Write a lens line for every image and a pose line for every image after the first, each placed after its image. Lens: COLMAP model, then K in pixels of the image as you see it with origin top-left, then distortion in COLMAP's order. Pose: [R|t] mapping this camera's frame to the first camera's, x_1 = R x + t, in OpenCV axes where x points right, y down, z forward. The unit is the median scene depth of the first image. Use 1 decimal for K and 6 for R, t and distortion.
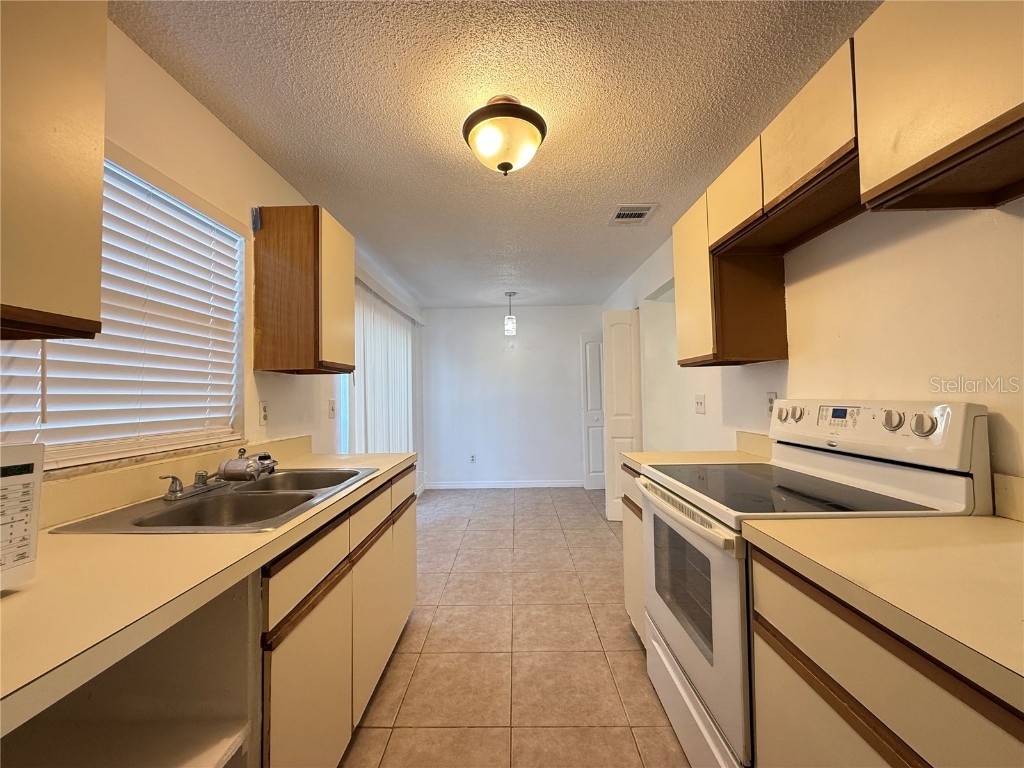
lens RADIAL K [[407.3, 0, 509.8], [0, 407.3, 383.2], [0, 0, 1]] dist [0.000219, 0.000537]
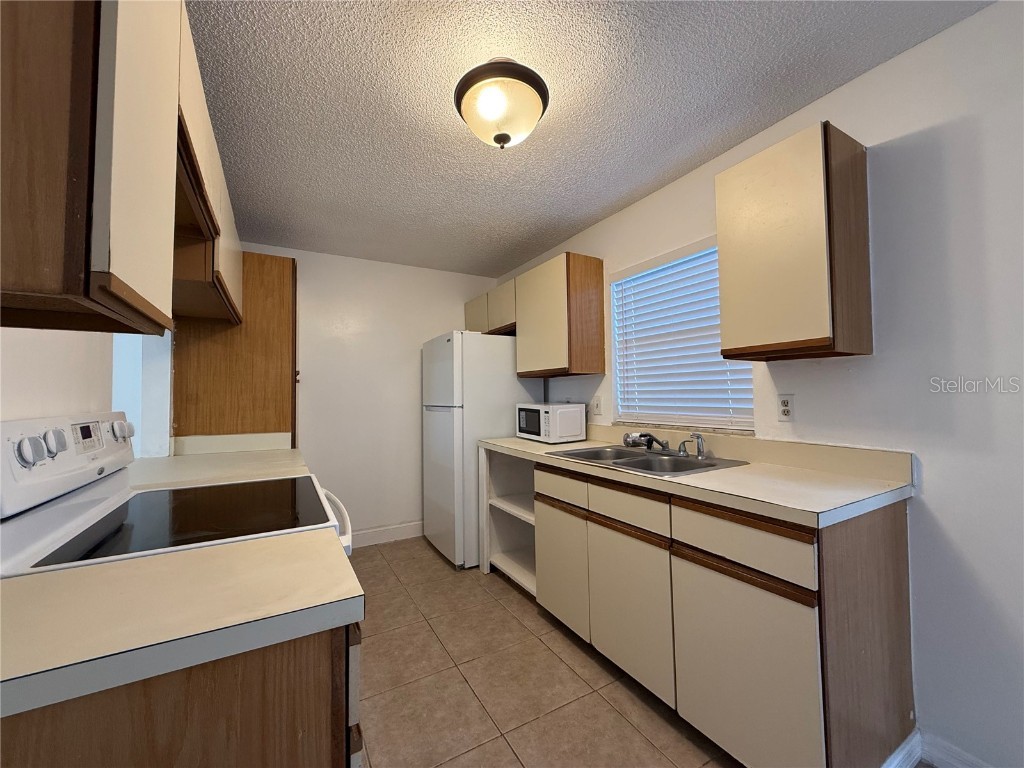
lens RADIAL K [[407.3, 0, 508.9], [0, 407.3, 383.5], [0, 0, 1]] dist [0.000219, 0.000537]
pose [[-0.864332, 0.012620, -0.502764, 0.436864], [0.040477, 0.998188, -0.044531, 0.043018], [0.501290, -0.058840, -0.863276, 1.764455]]
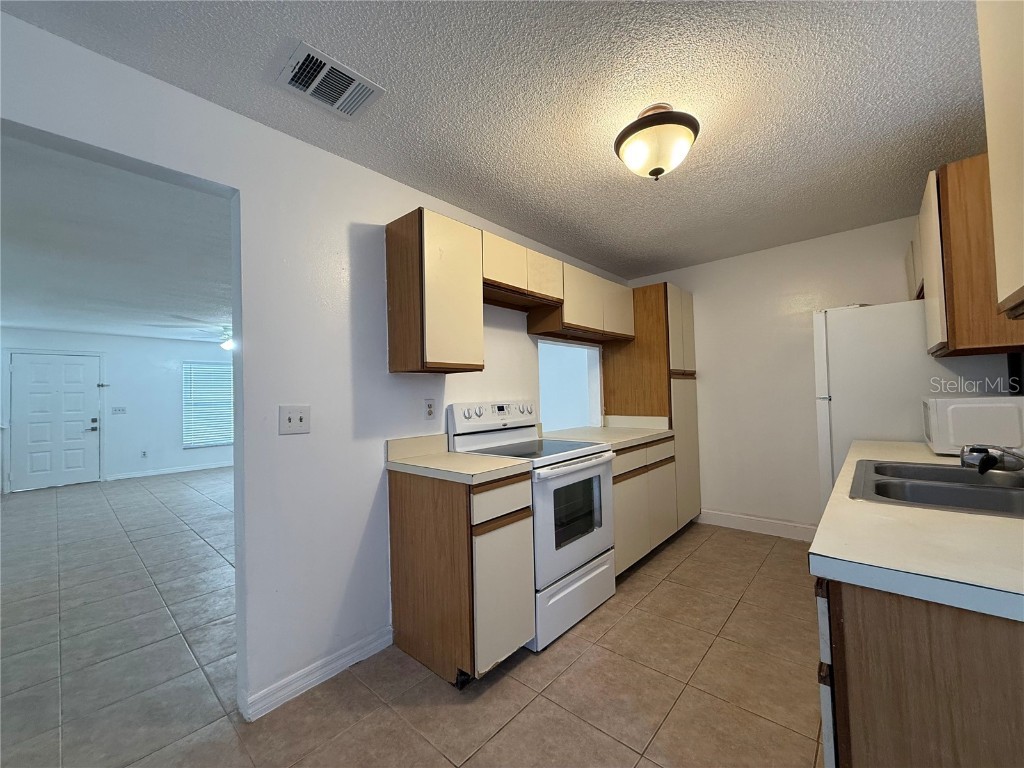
lens RADIAL K [[407.3, 0, 508.2], [0, 407.3, 383.8], [0, 0, 1]] dist [0.000219, 0.000537]
pose [[-0.749020, 0.056980, 0.660092, -0.389085], [0.024306, 0.997988, -0.058567, 0.061855], [-0.662101, -0.027824, -0.748898, 2.039792]]
